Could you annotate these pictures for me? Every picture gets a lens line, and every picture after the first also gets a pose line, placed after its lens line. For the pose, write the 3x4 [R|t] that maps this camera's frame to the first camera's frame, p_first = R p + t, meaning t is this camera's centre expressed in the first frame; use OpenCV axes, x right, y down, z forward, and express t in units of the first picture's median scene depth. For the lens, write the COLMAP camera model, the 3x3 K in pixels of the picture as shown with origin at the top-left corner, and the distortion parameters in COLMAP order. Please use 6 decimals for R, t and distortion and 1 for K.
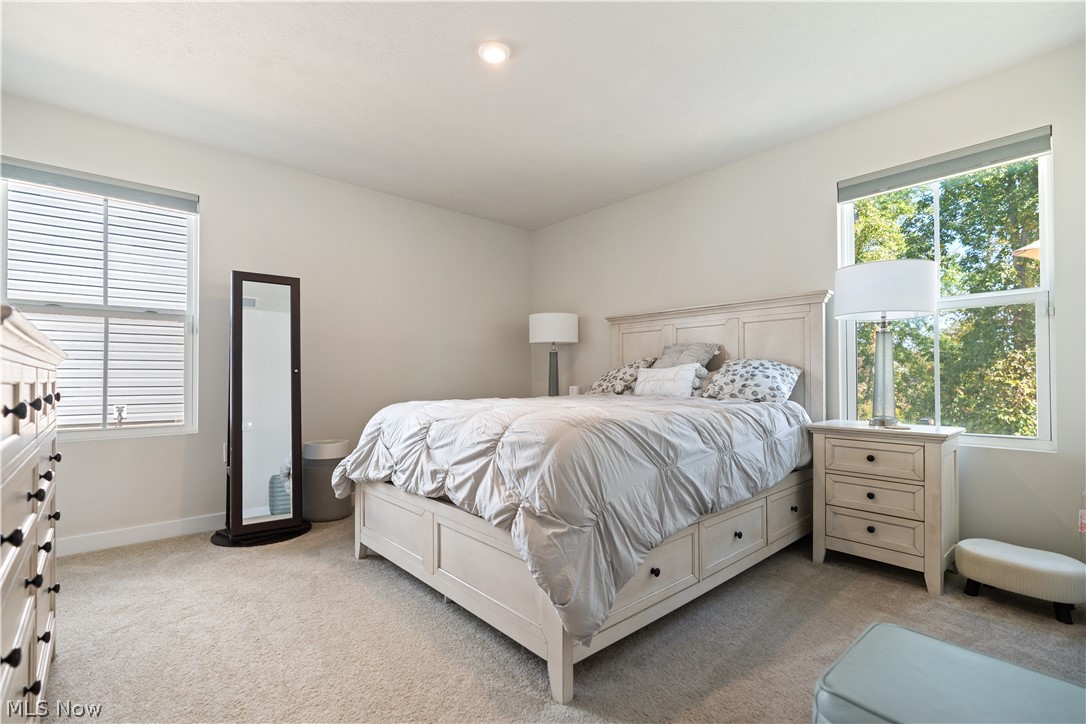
lens RADIAL K [[488.8, 0, 547.9], [0, 488.8, 365.2], [0, 0, 1]] dist [-0.005466, 0.002282]
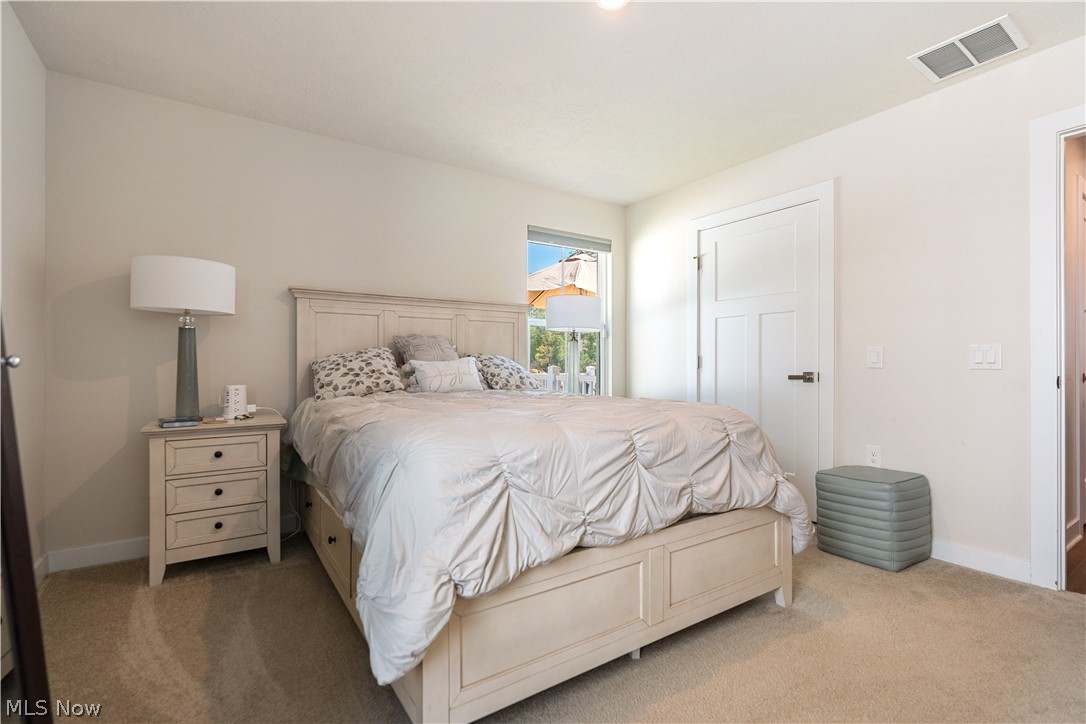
lens RADIAL K [[488.8, 0, 547.9], [0, 488.8, 367.7], [0, 0, 1]] dist [-0.005466, 0.002282]
pose [[0.125514, -0.002251, 0.992089, -0.549856], [-0.021757, 0.999751, 0.005021, 0.007758], [-0.991853, -0.022215, 0.125434, 0.573015]]
